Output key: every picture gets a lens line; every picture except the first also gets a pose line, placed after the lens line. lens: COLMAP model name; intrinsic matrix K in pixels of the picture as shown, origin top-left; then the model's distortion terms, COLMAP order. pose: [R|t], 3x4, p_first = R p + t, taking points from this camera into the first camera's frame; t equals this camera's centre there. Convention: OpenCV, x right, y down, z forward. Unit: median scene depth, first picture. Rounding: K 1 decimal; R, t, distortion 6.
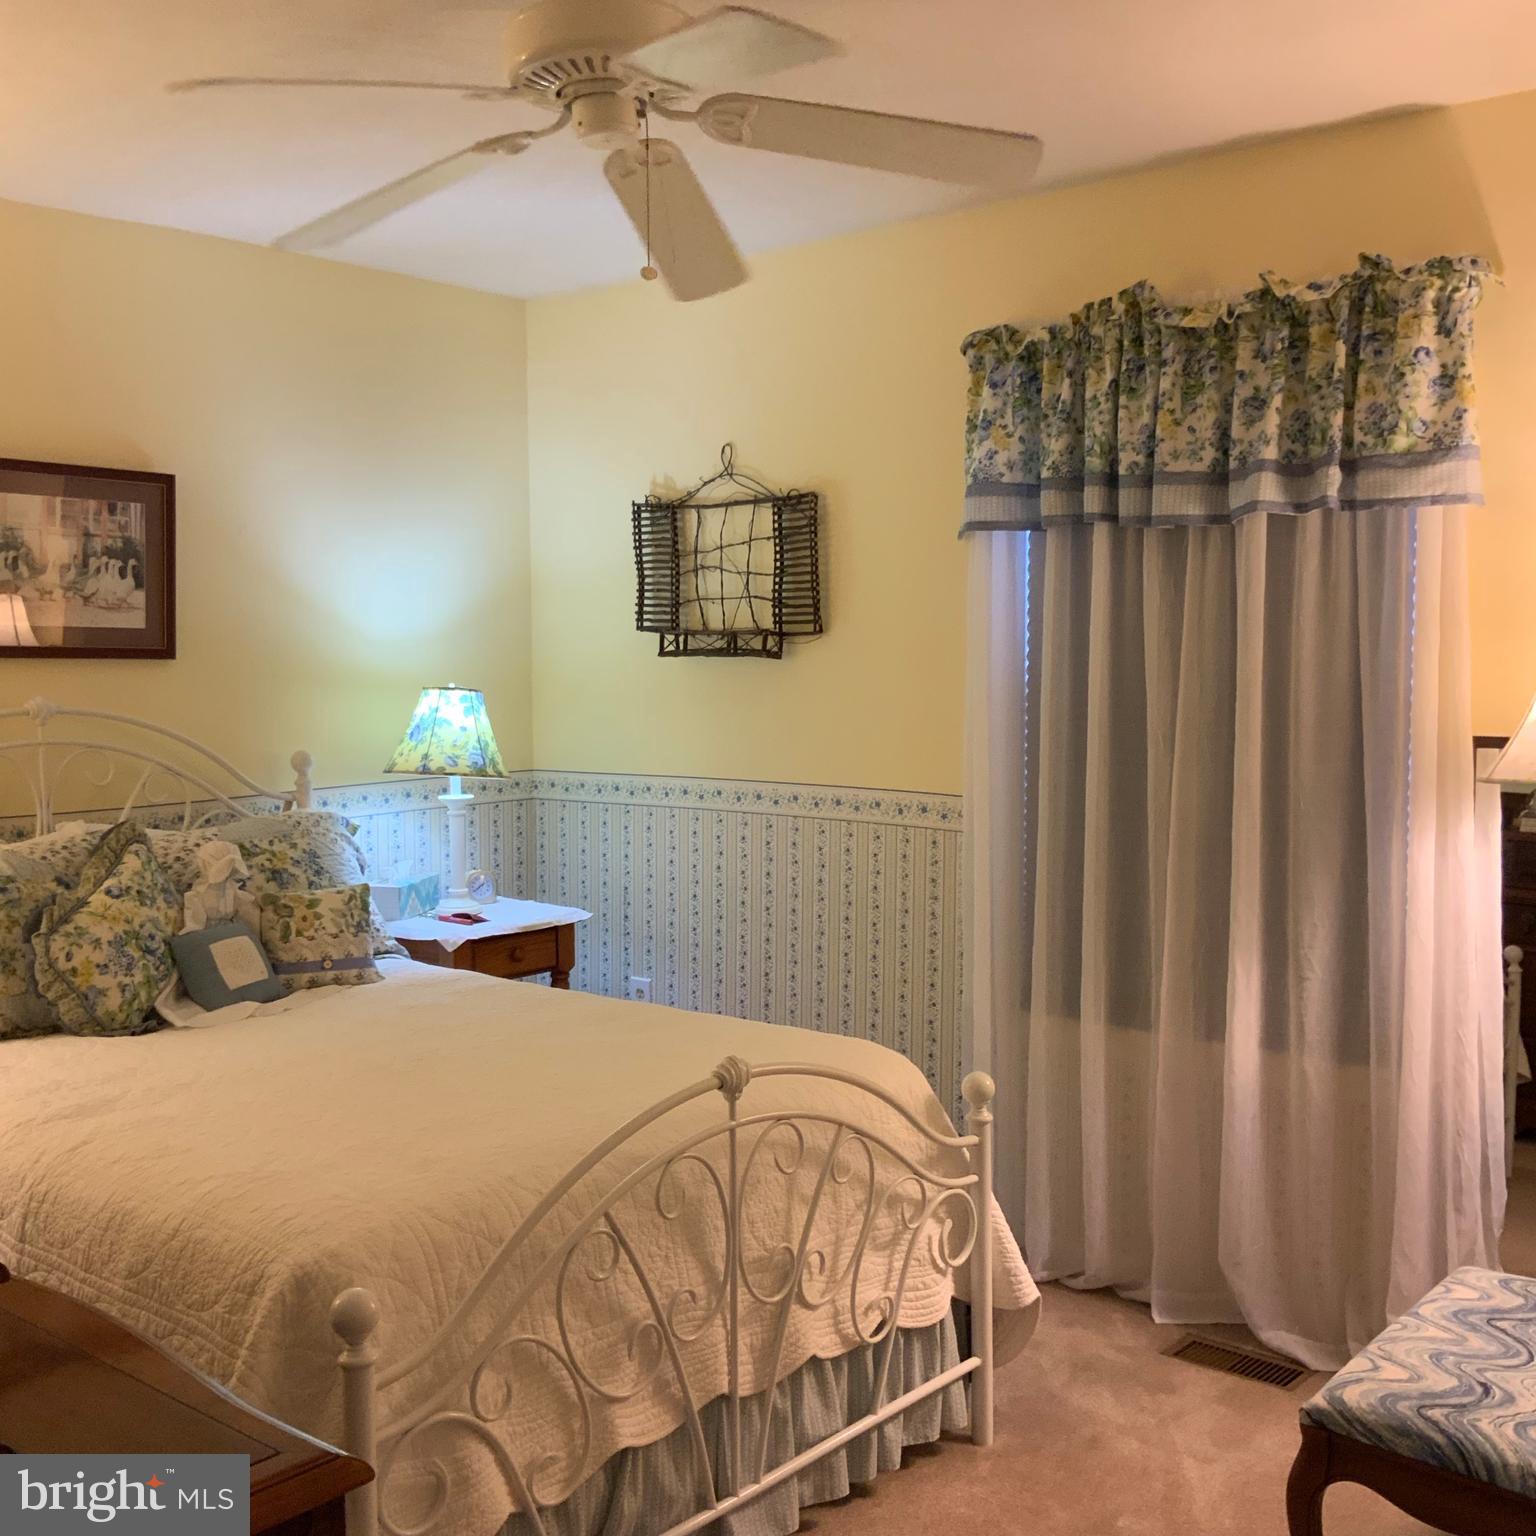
lens RADIAL K [[1701.2, 0, 768.0], [0, 1701.2, 768.0], [0, 0, 1]] dist [0.134533, -0.311367]
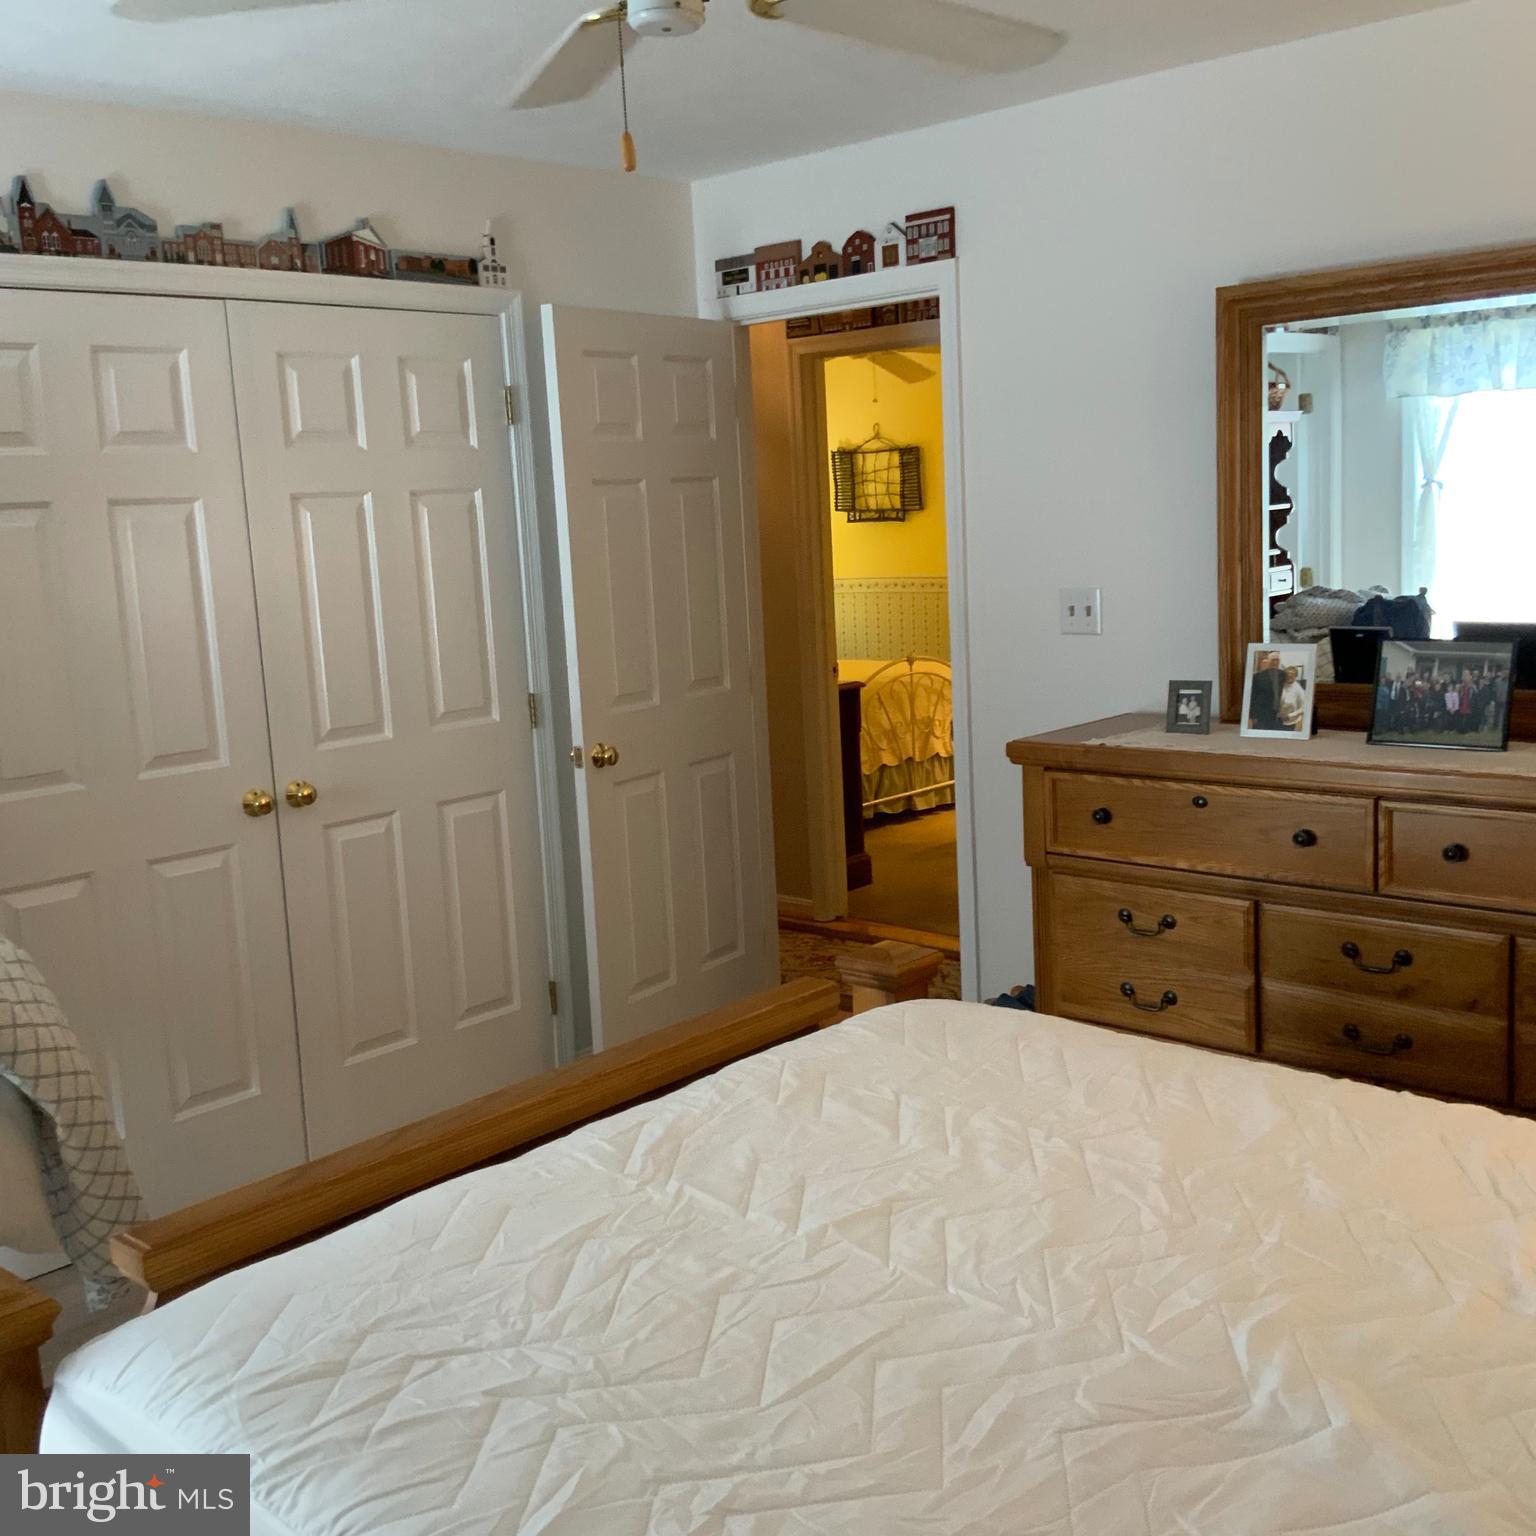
lens RADIAL K [[1701.2, 0, 768.0], [0, 1701.2, 768.0], [0, 0, 1]] dist [0.134533, -0.311367]
pose [[0.998483, -0.041539, -0.036144, -0.130822], [0.044488, 0.995387, 0.085006, 0.074919], [0.032446, -0.086485, 0.995725, -1.590718]]
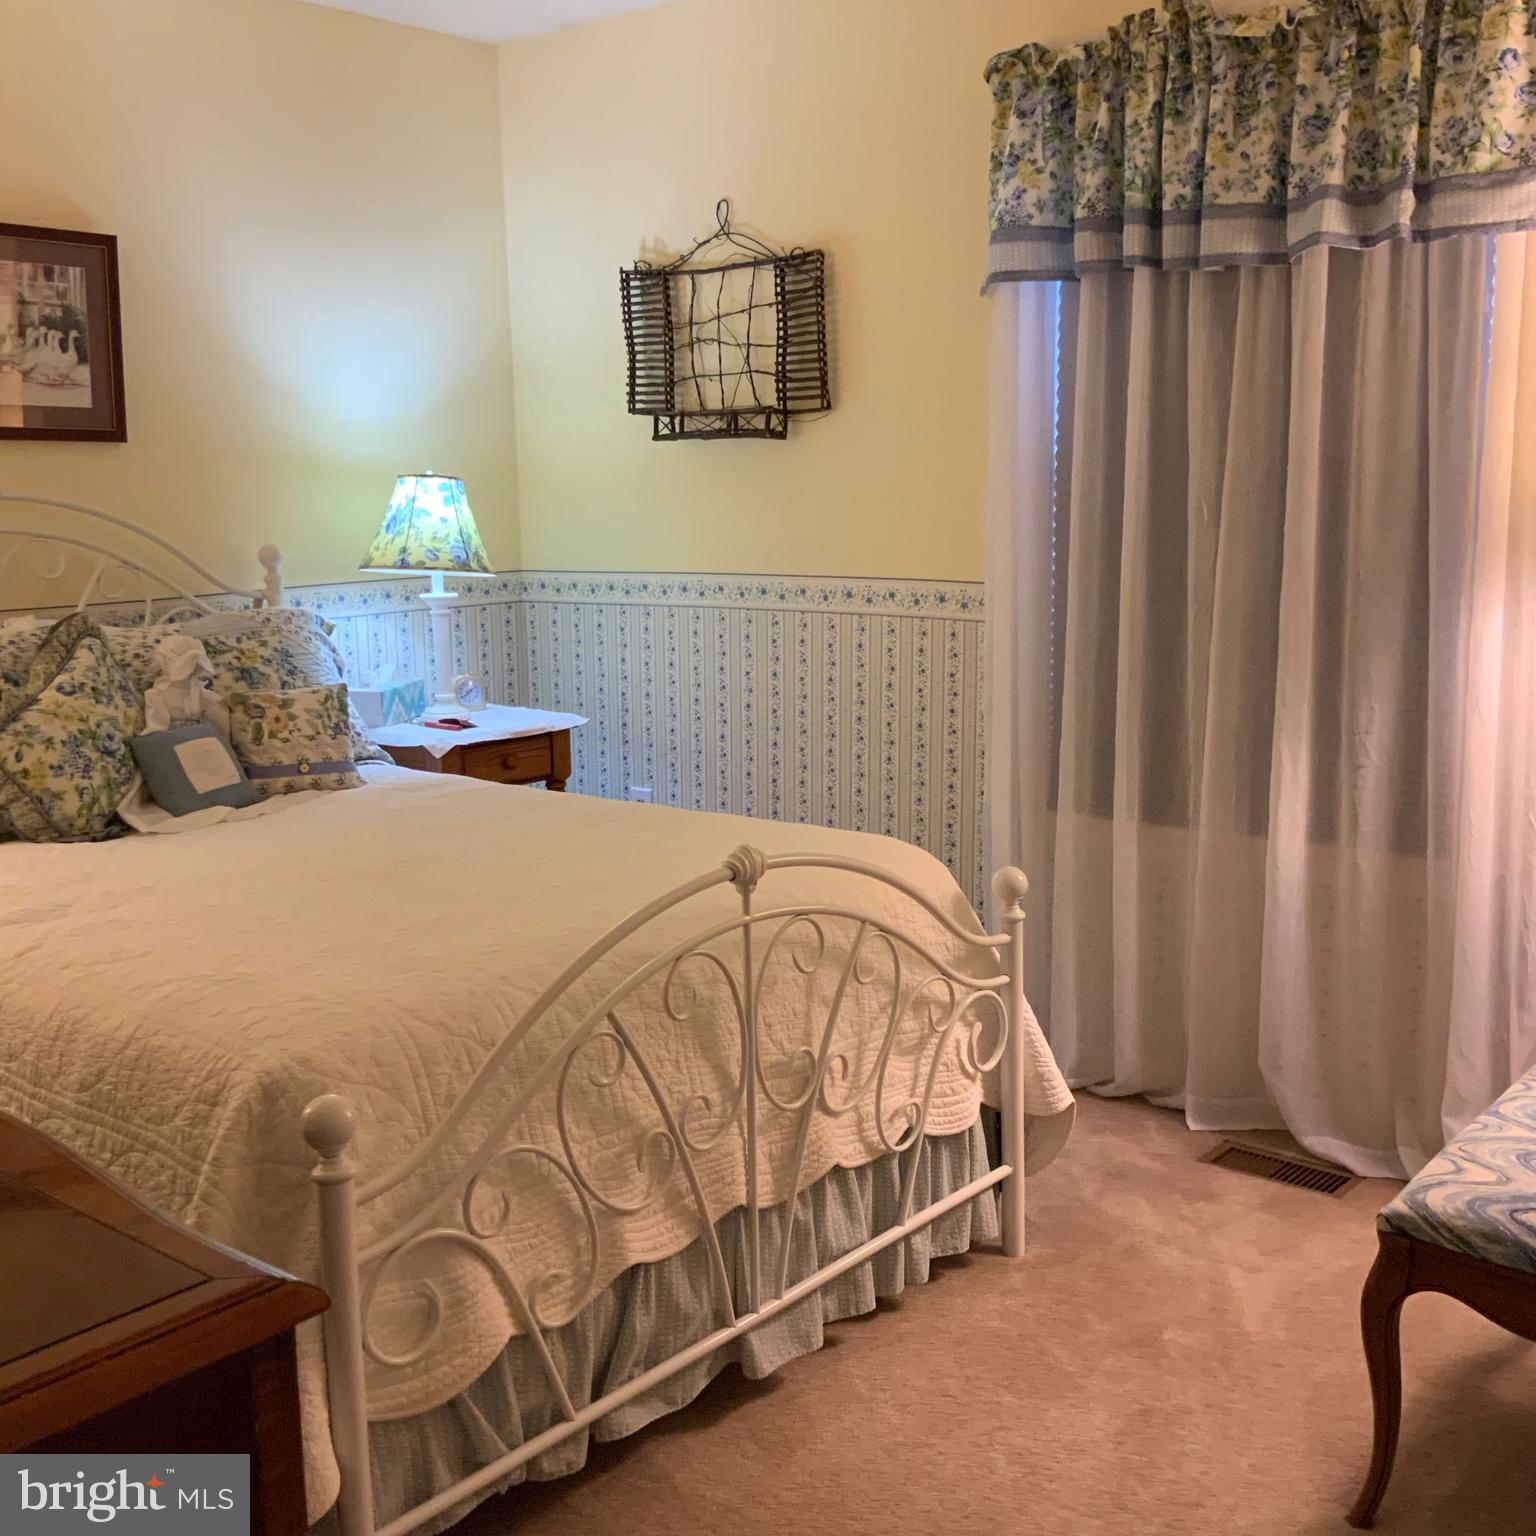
lens RADIAL K [[1701.2, 0, 768.0], [0, 1701.2, 768.0], [0, 0, 1]] dist [0.134533, -0.311367]
pose [[0.999905, -0.013755, 0.001188, -0.006868], [0.013578, 0.995315, 0.095728, 0.030600], [-0.002499, -0.095703, 0.995407, 0.078310]]
